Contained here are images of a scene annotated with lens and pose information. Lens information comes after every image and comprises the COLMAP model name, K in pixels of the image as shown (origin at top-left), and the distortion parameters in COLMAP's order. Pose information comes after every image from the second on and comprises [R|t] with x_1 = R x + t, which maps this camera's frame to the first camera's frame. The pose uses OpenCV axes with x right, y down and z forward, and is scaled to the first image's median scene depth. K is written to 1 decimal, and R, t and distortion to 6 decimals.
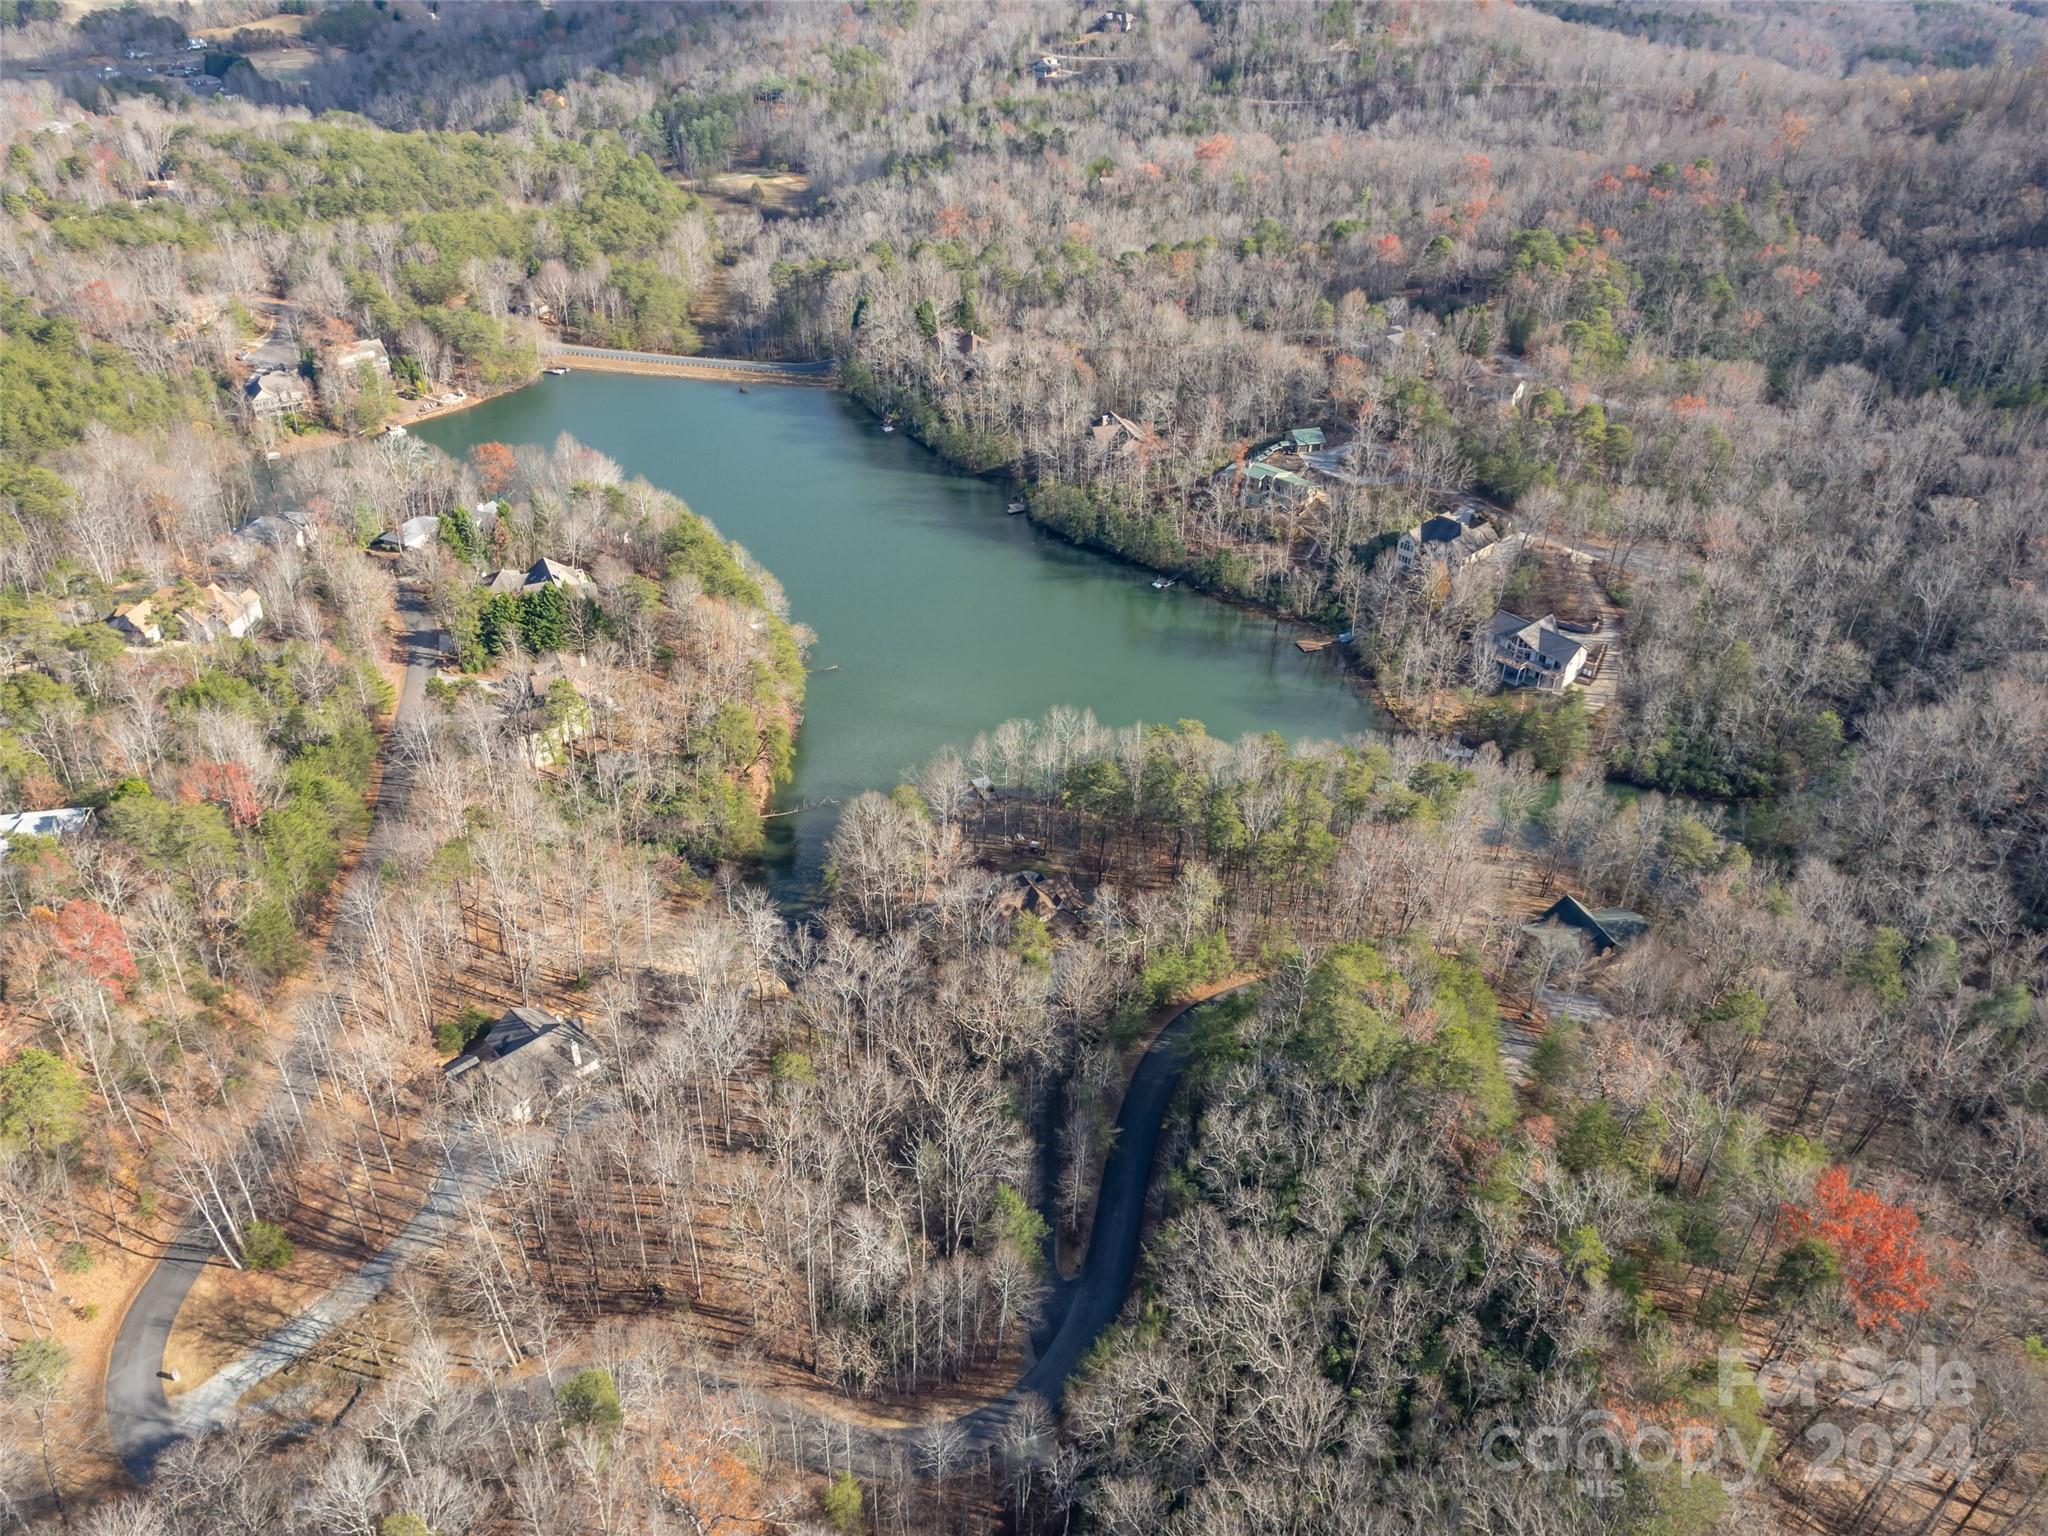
lens RADIAL K [[1473.5, 0, 979.9], [0, 1473.5, 771.2], [0, 0, 1]] dist [-0.060366, 0.063382]
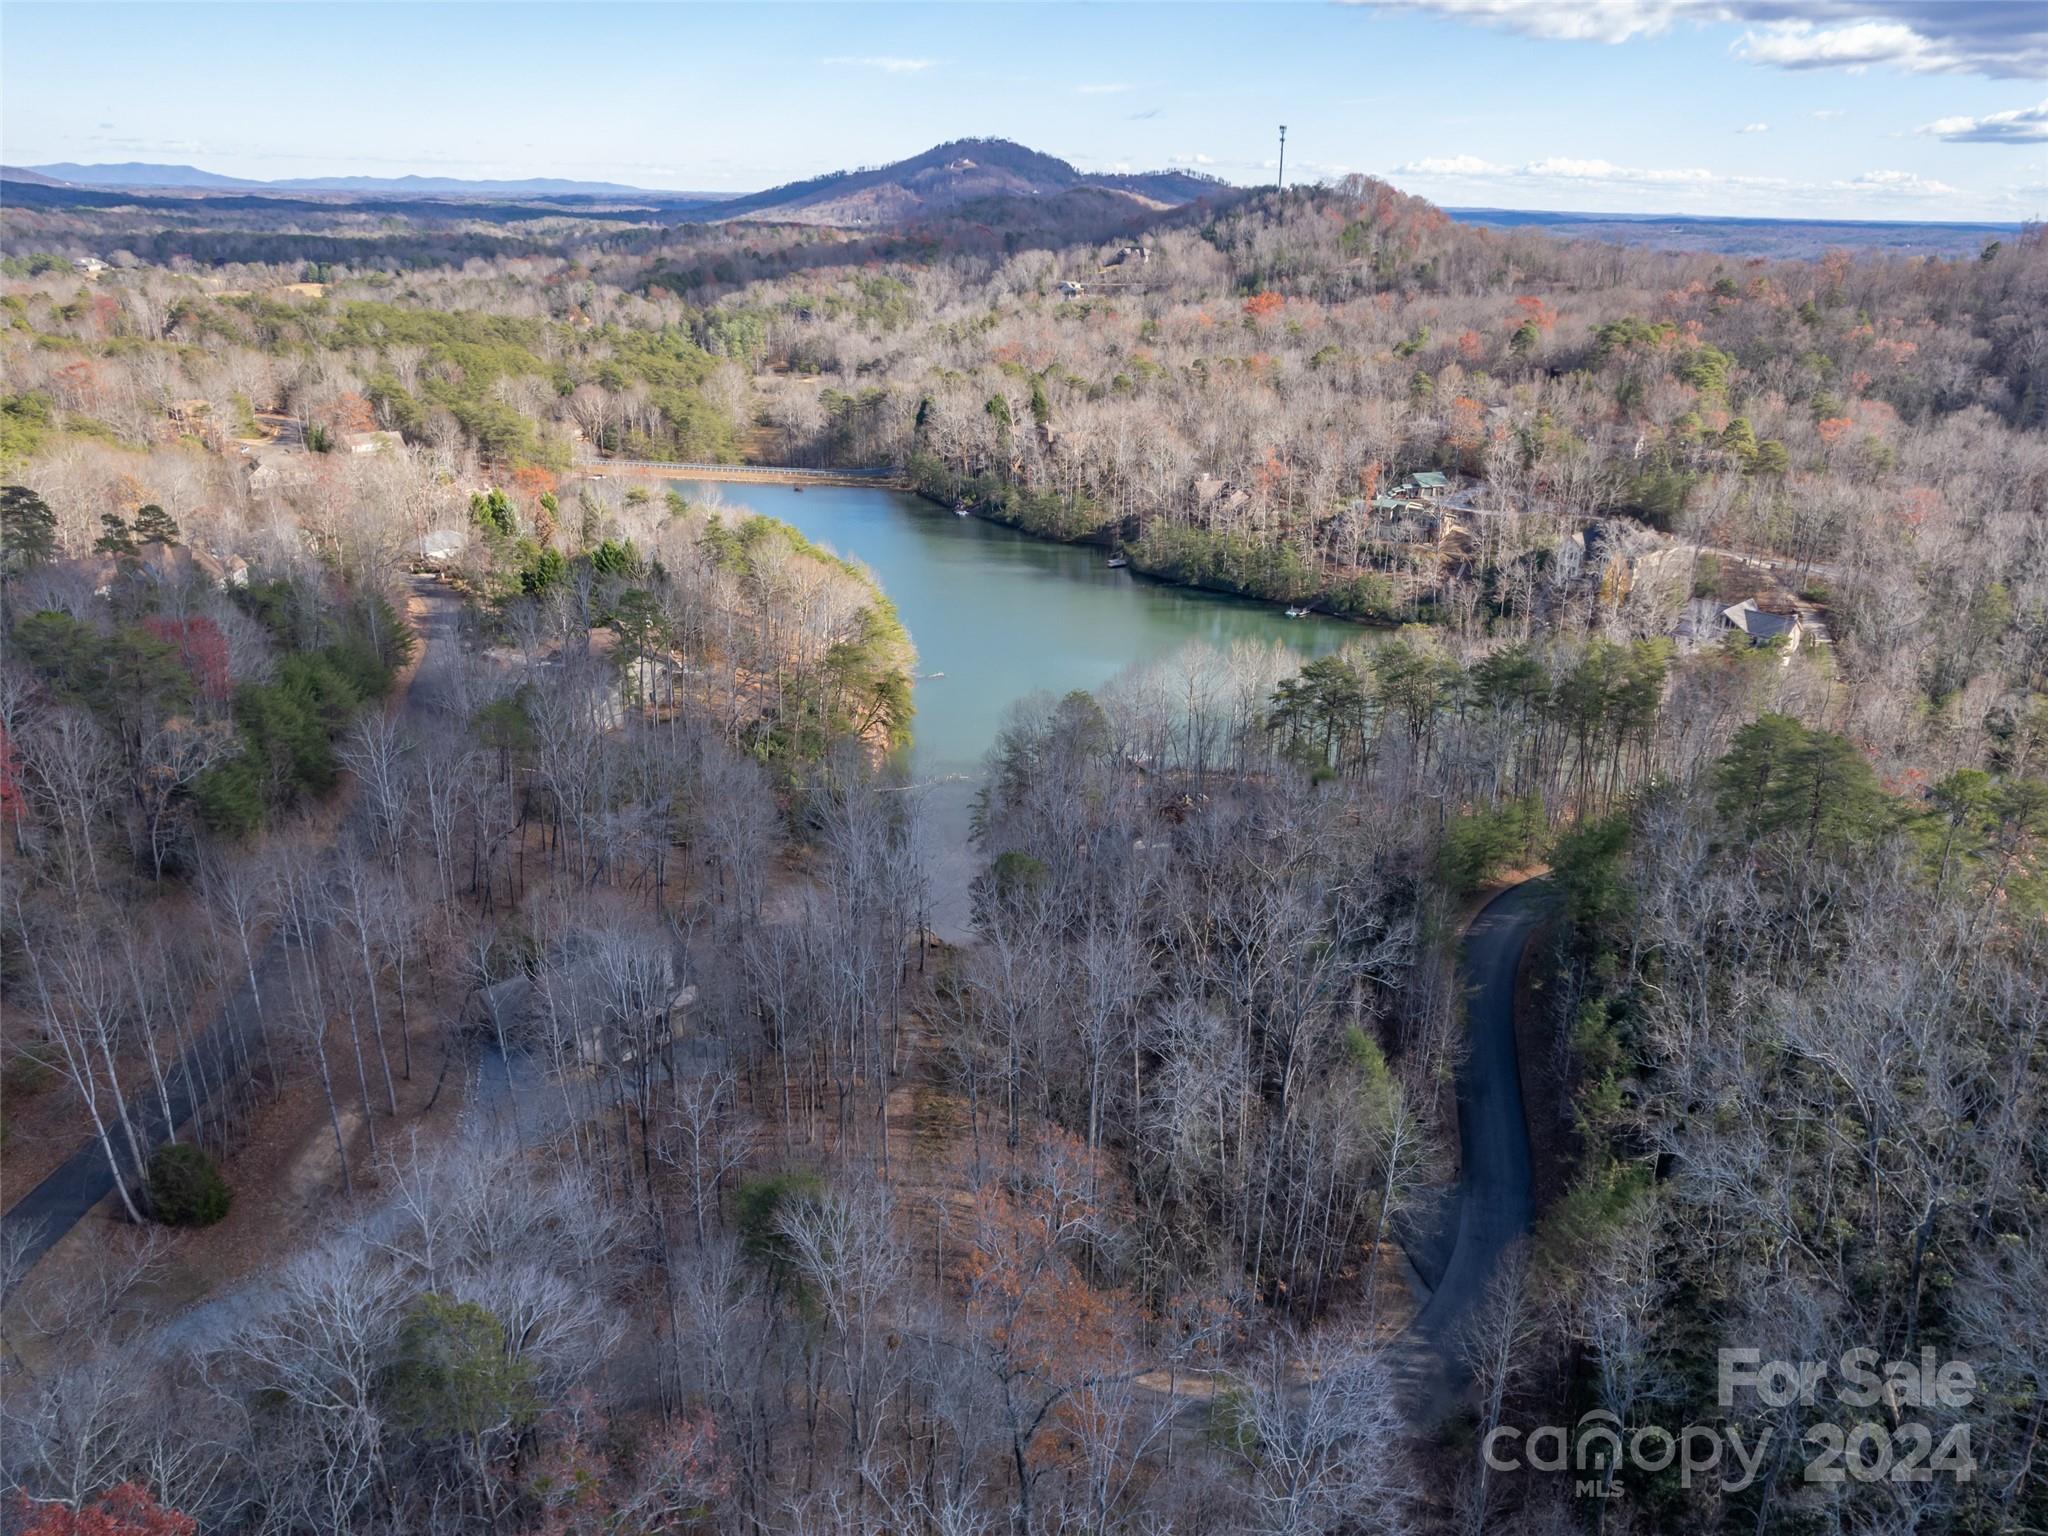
lens RADIAL K [[1473.5, 0, 1072.4], [0, 1473.5, 773.9], [0, 0, 1]] dist [-0.060366, 0.063382]
pose [[0.997340, -0.017866, 0.070667, -0.086844], [0.032162, 0.977877, -0.206691, 0.168802], [-0.065411, 0.208414, 0.975851, 0.185525]]
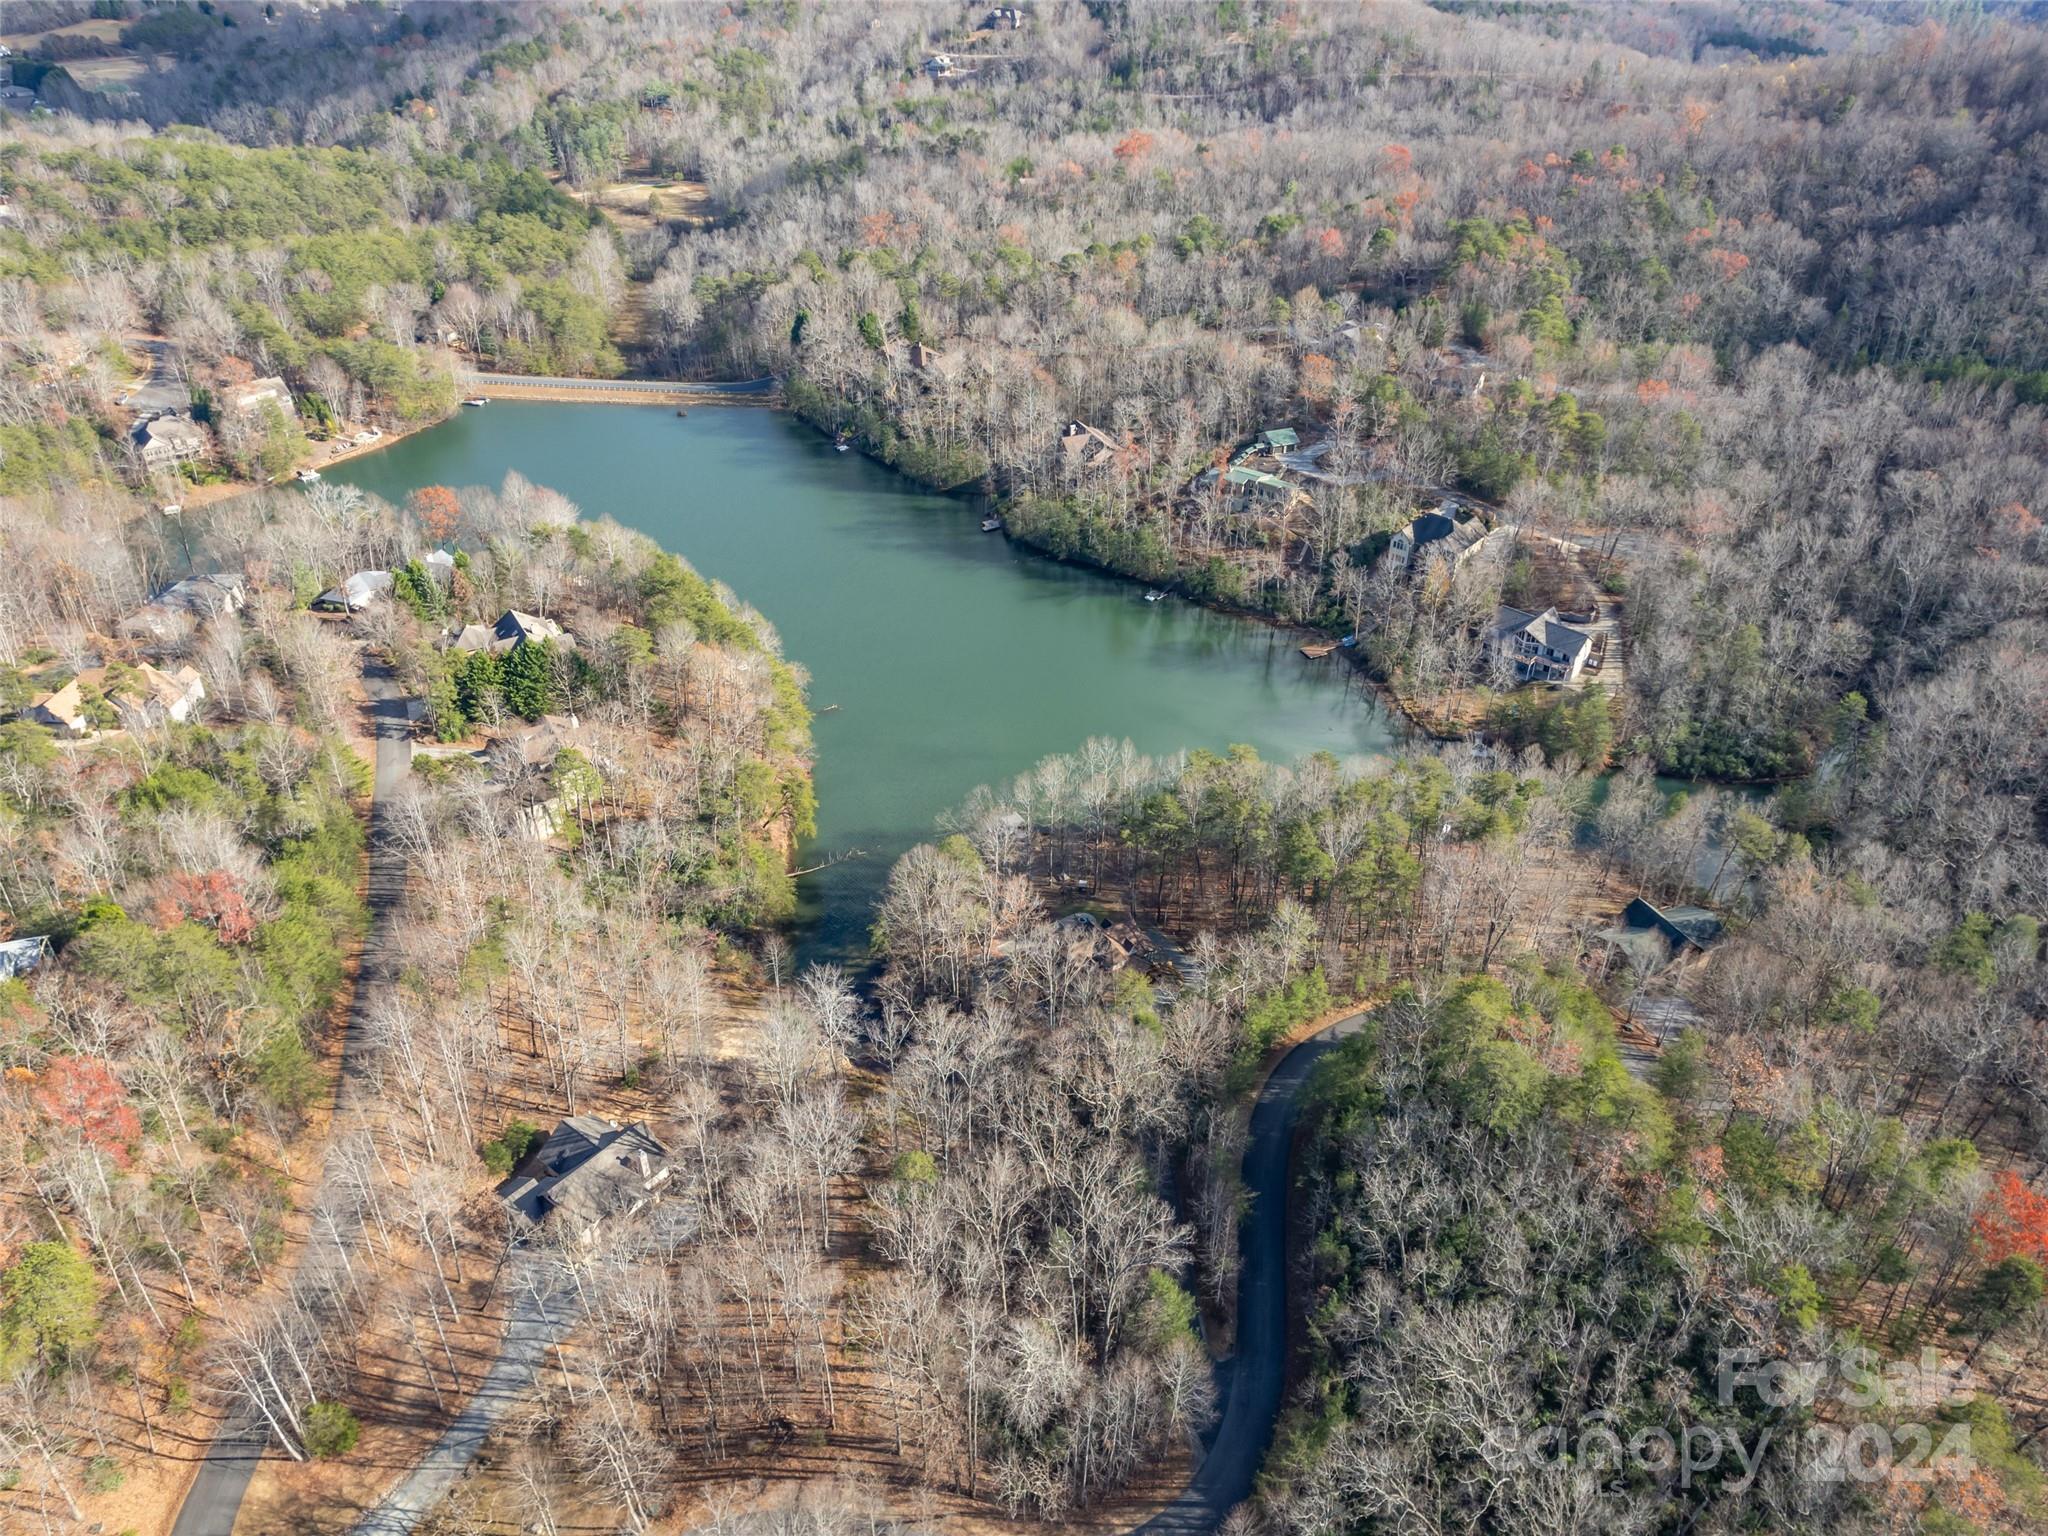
lens RADIAL K [[1473.5, 0, 1046.4], [0, 1473.5, 769.6], [0, 0, 1]] dist [-0.060366, 0.063382]
pose [[0.991065, -0.071362, 0.112683, -0.075261], [0.071200, 0.997447, 0.005469, -0.026484], [-0.112786, 0.002603, 0.993616, 0.043186]]
